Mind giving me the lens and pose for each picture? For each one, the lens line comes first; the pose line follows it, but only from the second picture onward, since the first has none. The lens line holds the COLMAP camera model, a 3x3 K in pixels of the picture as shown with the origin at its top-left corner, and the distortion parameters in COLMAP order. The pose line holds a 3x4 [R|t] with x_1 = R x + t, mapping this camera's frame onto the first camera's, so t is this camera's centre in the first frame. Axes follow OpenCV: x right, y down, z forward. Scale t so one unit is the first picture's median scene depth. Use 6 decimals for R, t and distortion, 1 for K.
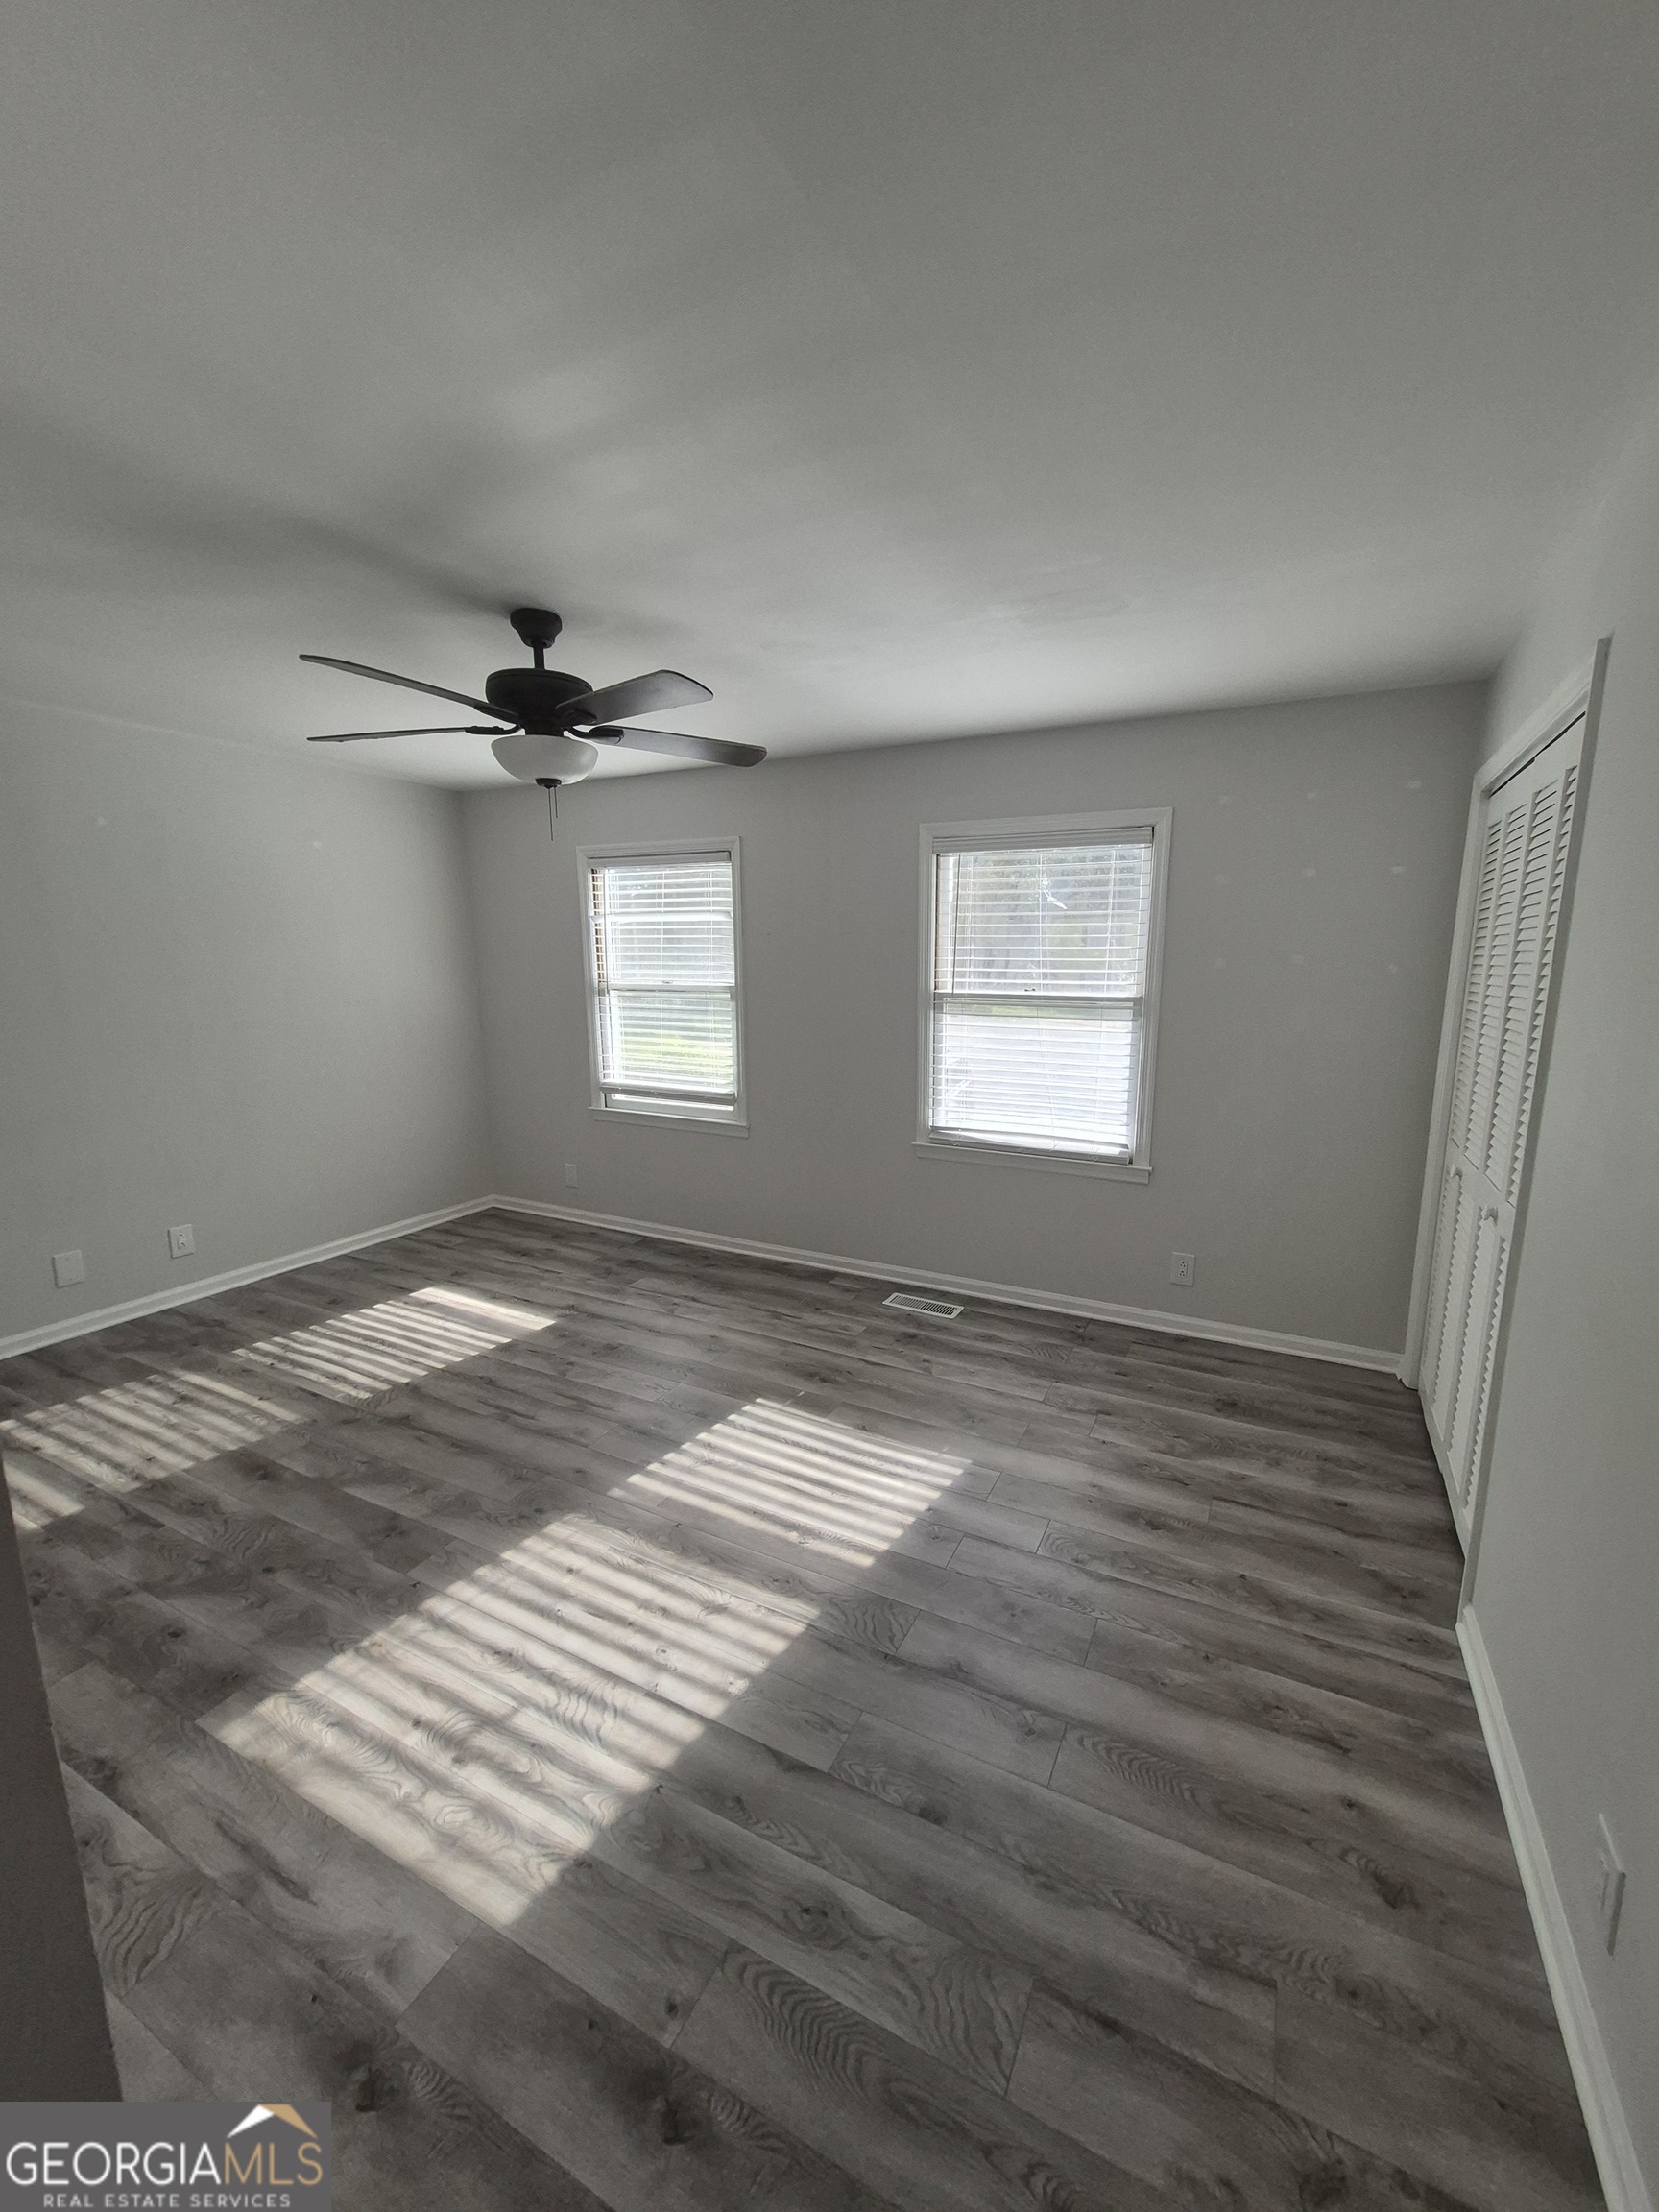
lens RADIAL K [[864.7, 0, 860.5], [0, 864.7, 1111.7], [0, 0, 1]] dist [0.006057, -0.000369]
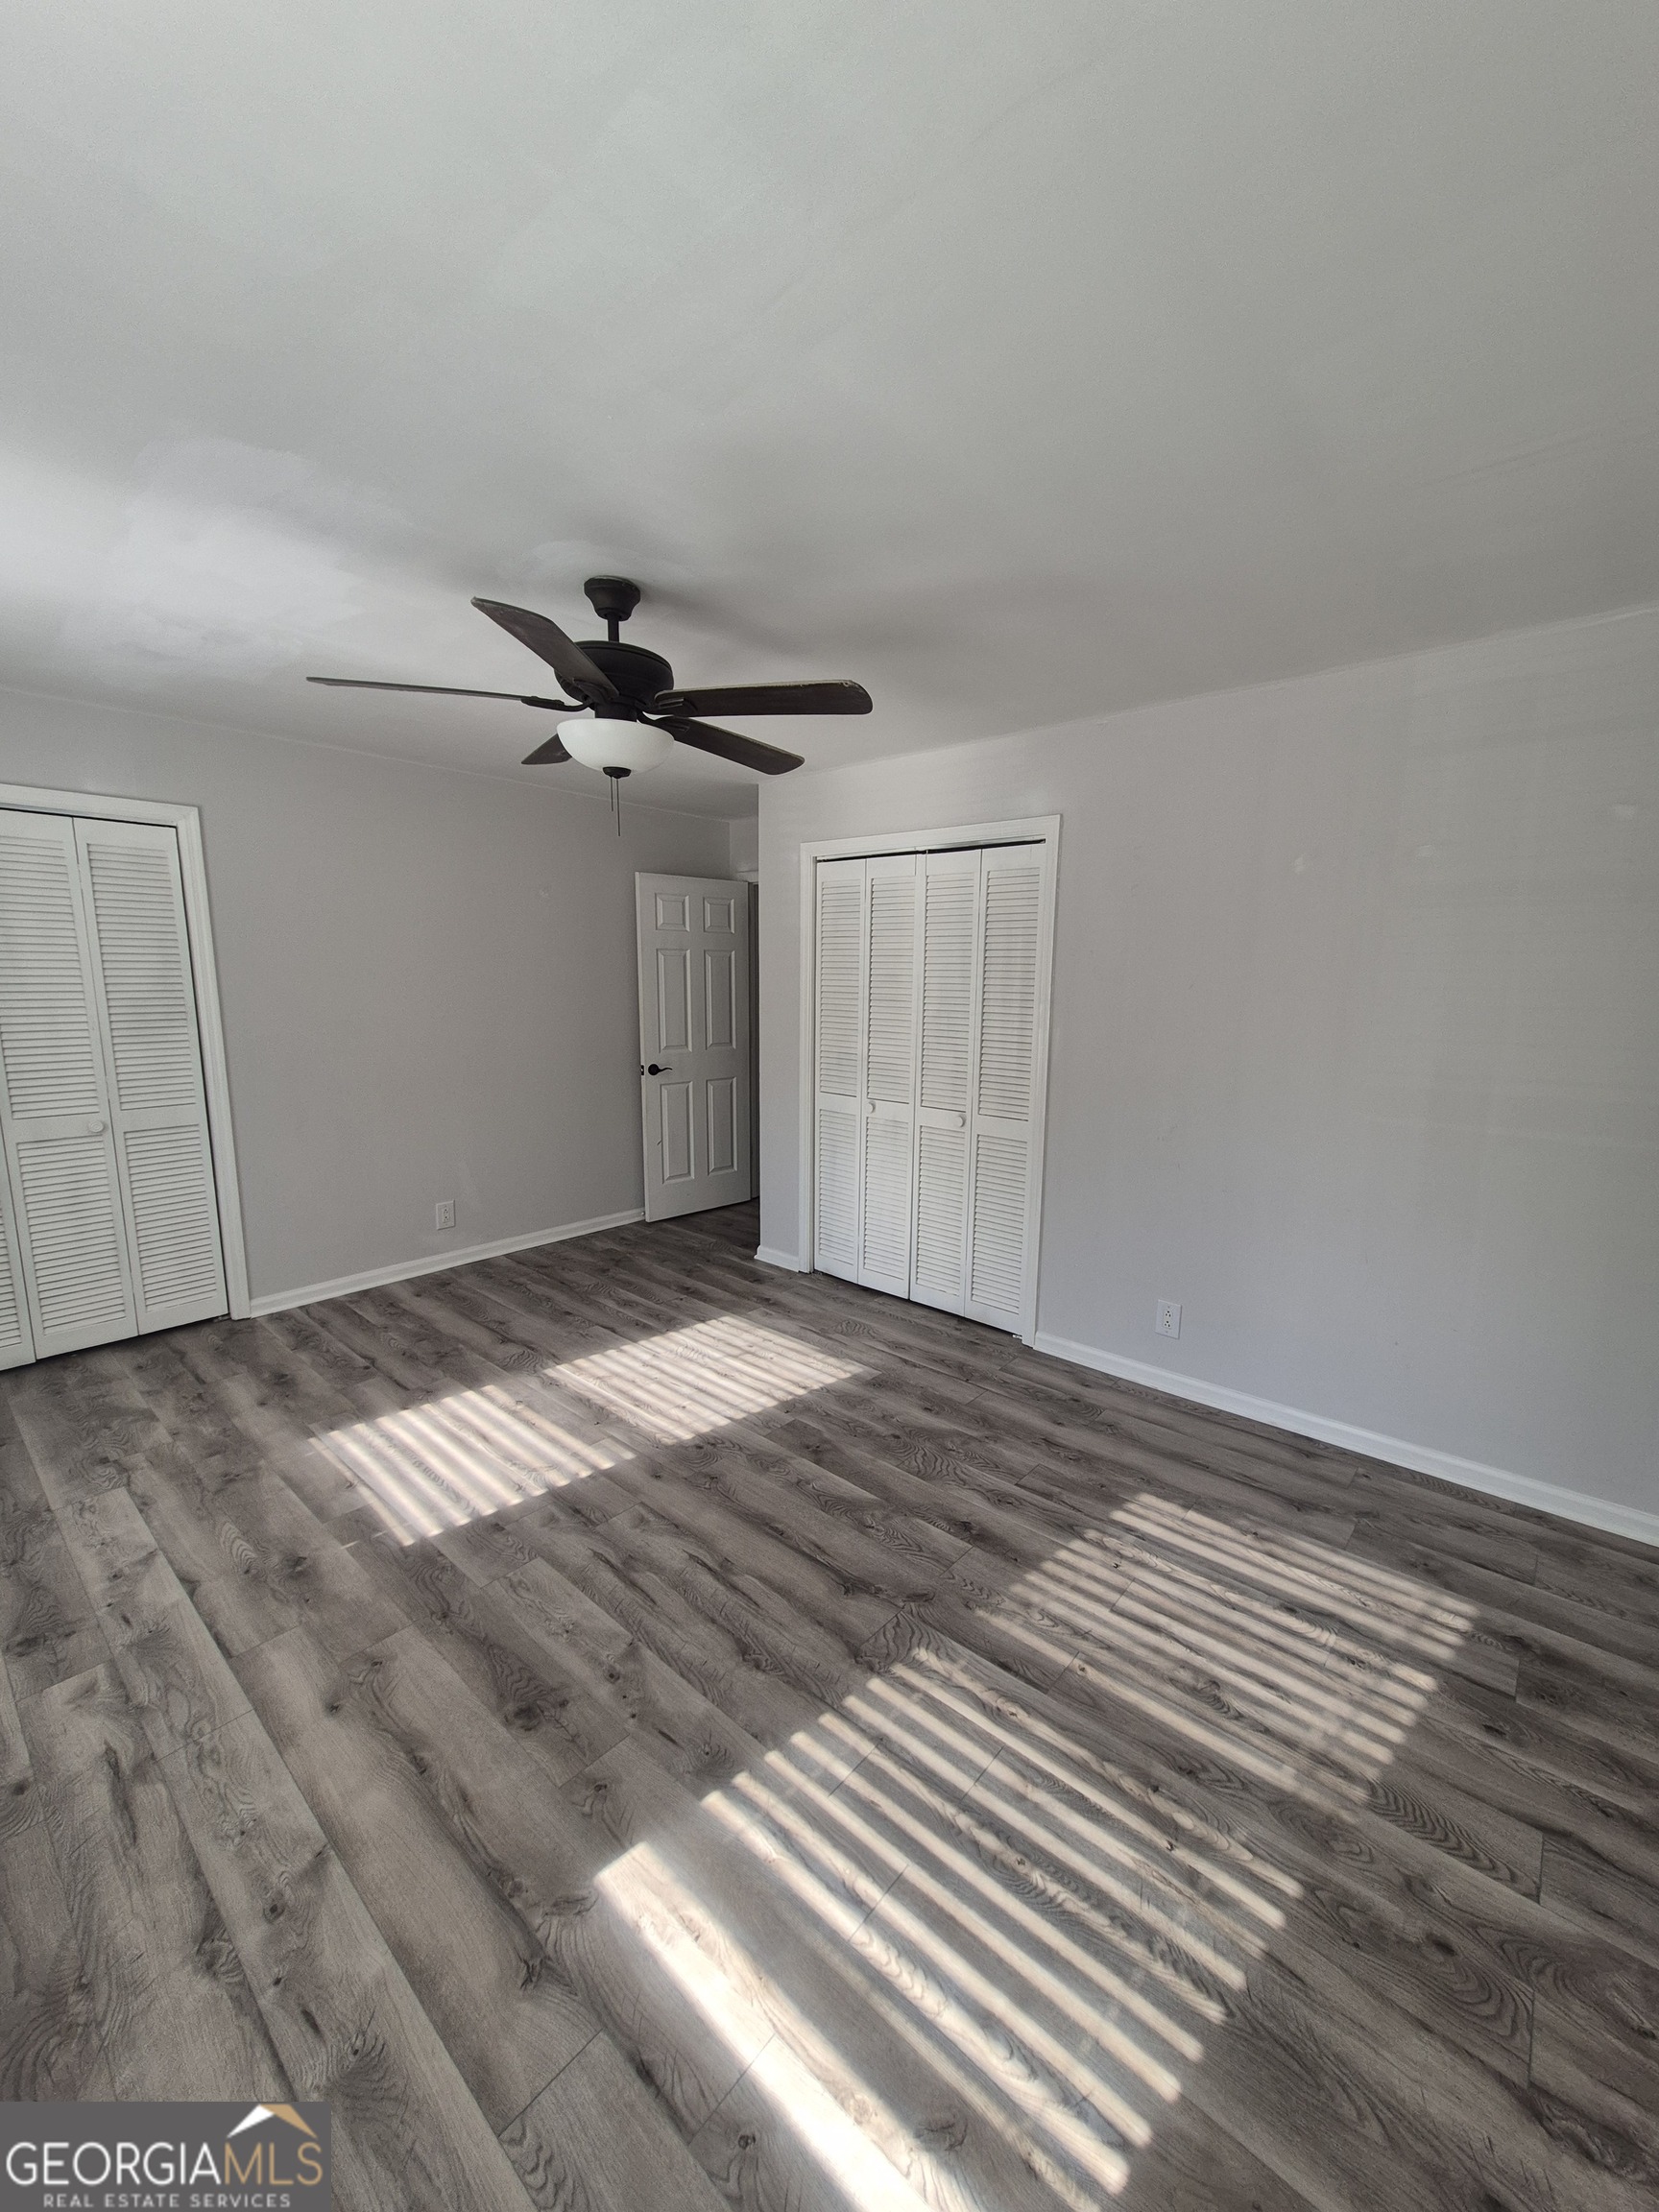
lens RADIAL K [[864.7, 0, 860.5], [0, 864.7, 1111.7], [0, 0, 1]] dist [0.006057, -0.000369]
pose [[-0.969523, -0.053347, 0.239120, -0.730883], [0.028965, 0.944202, 0.328091, -0.289691], [-0.243280, 0.325018, -0.913881, 1.631869]]
